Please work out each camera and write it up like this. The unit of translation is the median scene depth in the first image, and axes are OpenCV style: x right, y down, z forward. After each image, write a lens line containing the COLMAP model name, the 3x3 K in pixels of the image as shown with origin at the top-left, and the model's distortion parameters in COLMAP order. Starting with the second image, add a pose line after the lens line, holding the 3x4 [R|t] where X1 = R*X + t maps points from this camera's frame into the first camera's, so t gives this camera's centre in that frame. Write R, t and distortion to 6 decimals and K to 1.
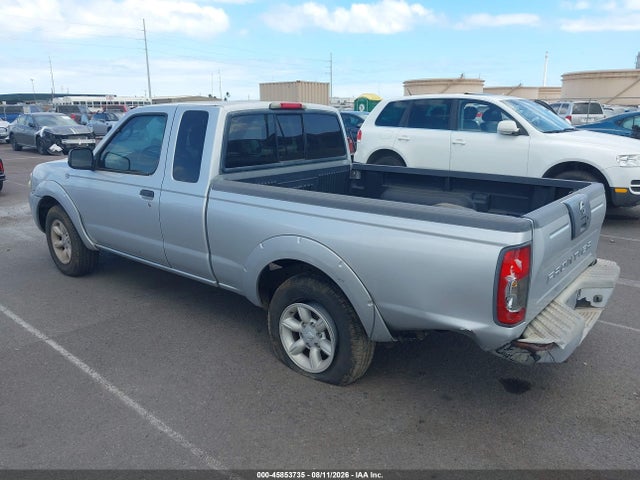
lens RADIAL K [[509.4, 0, 320.0], [0, 509.4, 240.0], [0, 0, 1]] dist [0.004225, -0.005954]
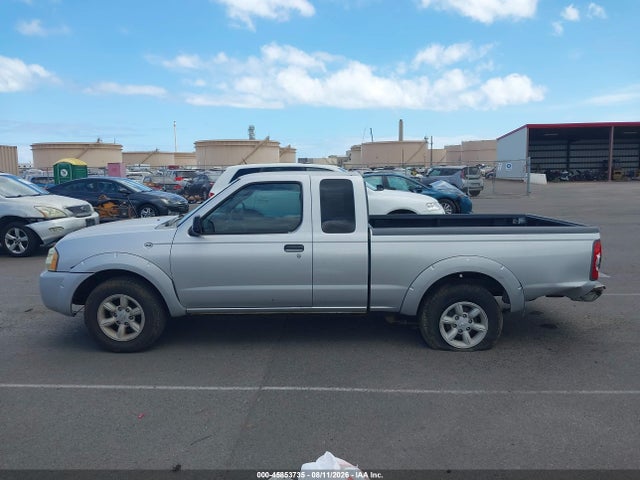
lens RADIAL K [[509.4, 0, 320.0], [0, 509.4, 240.0], [0, 0, 1]] dist [0.004225, -0.005954]
pose [[0.783571, -0.090730, 0.614641, -1.118837], [0.164060, 0.984382, -0.063841, -0.024765], [-0.599250, 0.150862, 0.786219, 0.031270]]
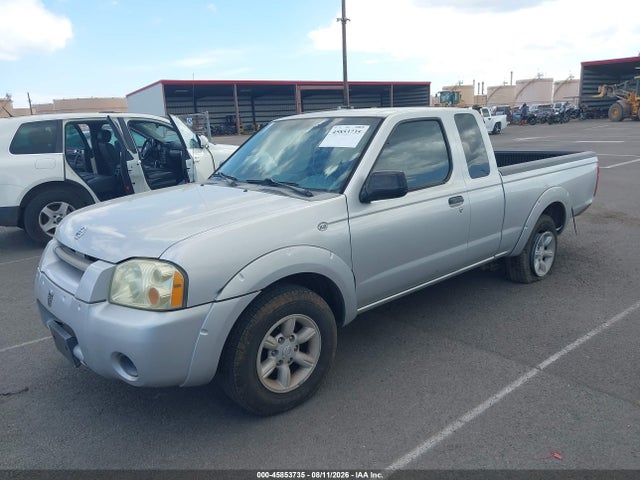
lens RADIAL K [[519.9, 0, 317.9], [0, 519.9, 224.6], [0, 0, 1]] dist [0.011817, 0.000533]
pose [[0.144205, -0.201680, 0.968778, -1.480282], [0.290356, 0.944541, 0.153414, -0.303088], [-0.945991, 0.259167, 0.194766, 1.170715]]
